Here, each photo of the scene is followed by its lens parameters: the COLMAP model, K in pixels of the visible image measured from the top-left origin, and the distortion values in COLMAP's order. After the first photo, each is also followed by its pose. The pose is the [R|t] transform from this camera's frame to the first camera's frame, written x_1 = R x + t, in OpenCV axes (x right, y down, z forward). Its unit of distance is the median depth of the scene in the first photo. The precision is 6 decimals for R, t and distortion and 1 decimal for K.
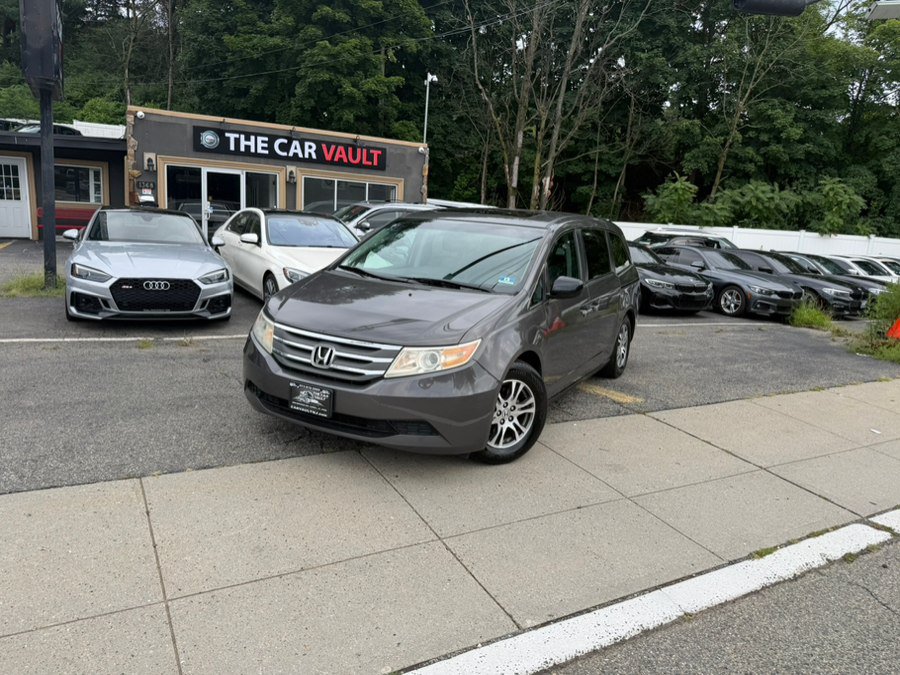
lens RADIAL K [[626.2, 0, 450.0], [0, 626.2, 337.5], [0, 0, 1]] dist [0.093847, -0.126116]
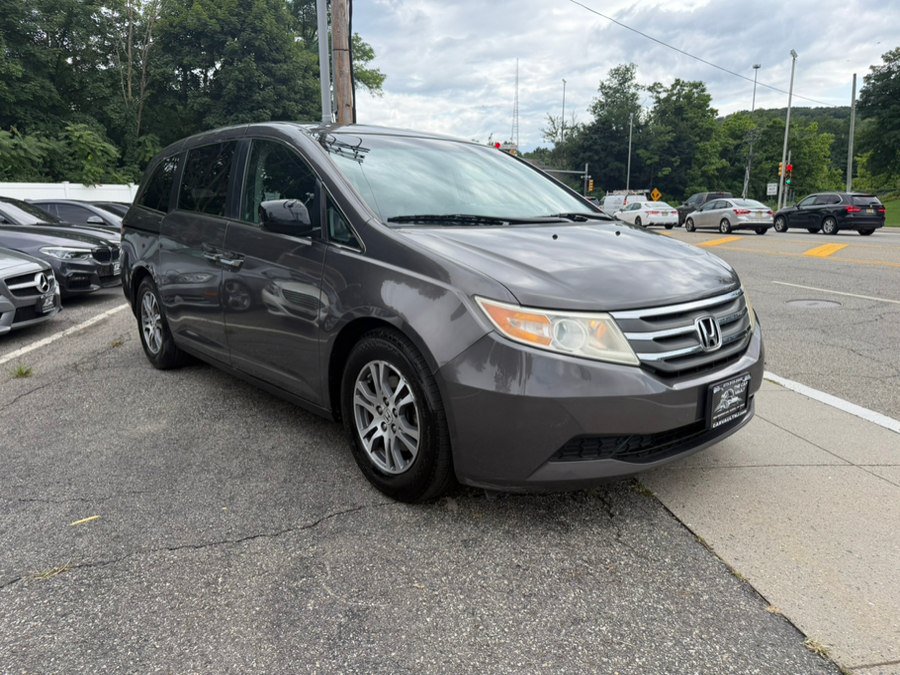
lens RADIAL K [[641.9, 0, 454.0], [0, 641.9, 333.7], [0, 0, 1]] dist [0.010253, -0.010635]
pose [[0.347855, -0.253016, 0.902762, -0.203750], [0.200639, 0.960679, 0.191938, -0.034048], [-0.915828, 0.114363, 0.384942, 0.226237]]
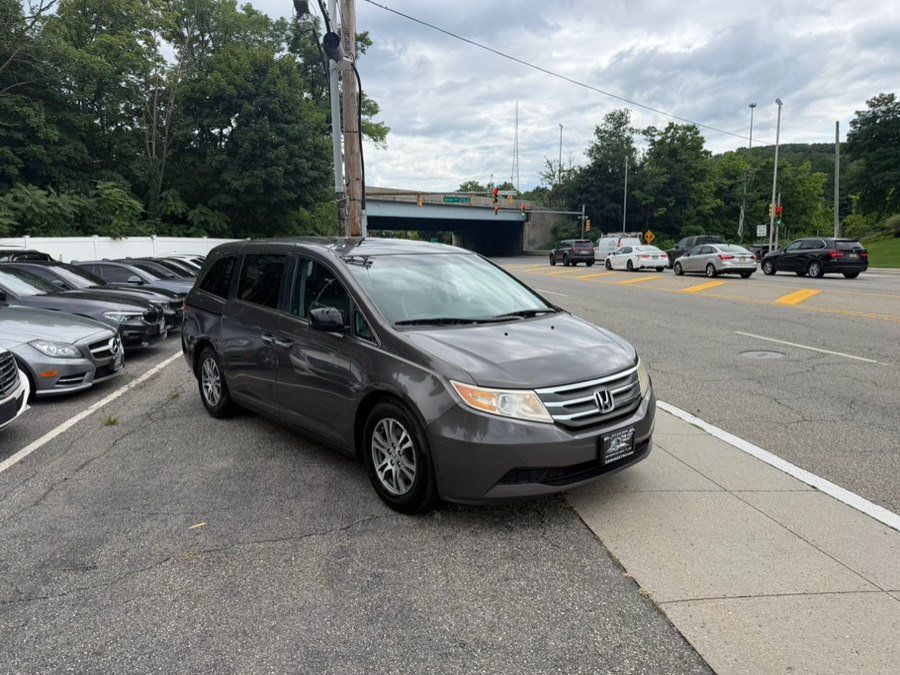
lens RADIAL K [[635.0, 0, 444.2], [0, 635.0, 332.5], [0, 0, 1]] dist [0.068754, -0.089798]
pose [[0.364964, -0.203585, 0.908490, -0.270643], [0.208877, 0.968829, 0.133195, -0.059415], [-0.907288, 0.141151, 0.396112, 0.187691]]
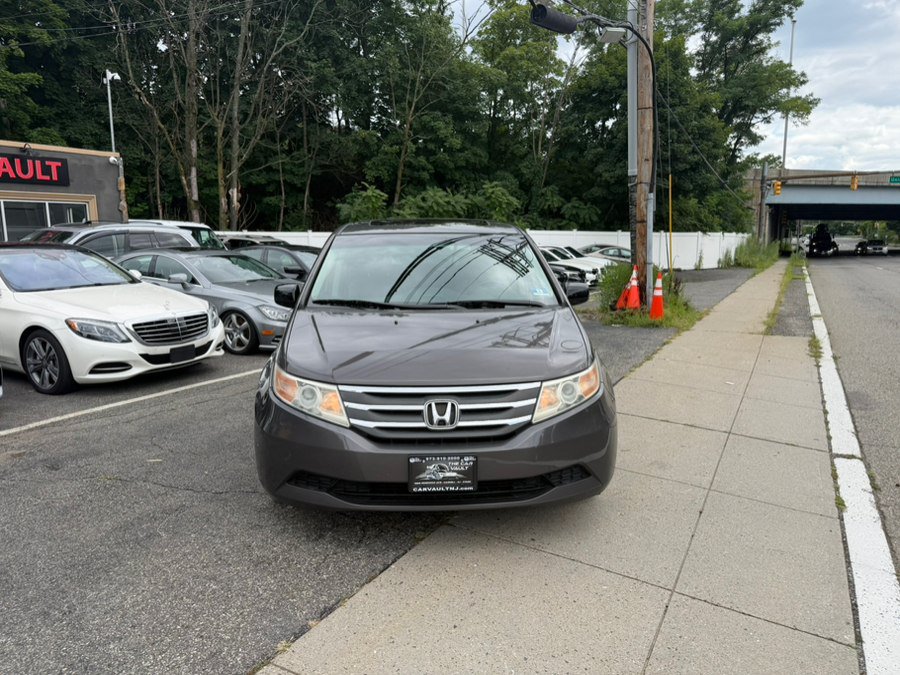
lens RADIAL K [[635.0, 0, 444.2], [0, 635.0, 332.5], [0, 0, 1]] dist [0.068754, -0.089798]
pose [[0.855781, -0.148607, 0.495535, -0.131406], [0.161618, 0.986710, 0.016795, -0.018892], [-0.491446, 0.065715, 0.868425, 0.071747]]
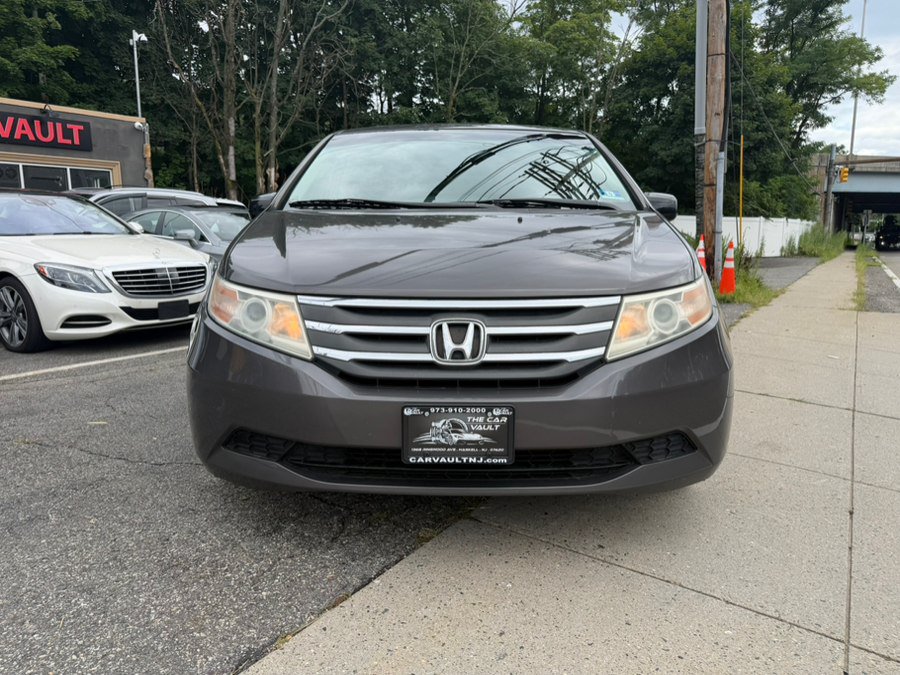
lens RADIAL K [[636.7, 0, 446.5], [0, 636.7, 338.3], [0, 0, 1]] dist [0.040367, -0.052744]
pose [[0.887735, -0.142312, 0.437805, -0.096879], [0.147067, 0.988854, 0.023228, 0.003409], [-0.436230, 0.043767, 0.898770, 0.130594]]
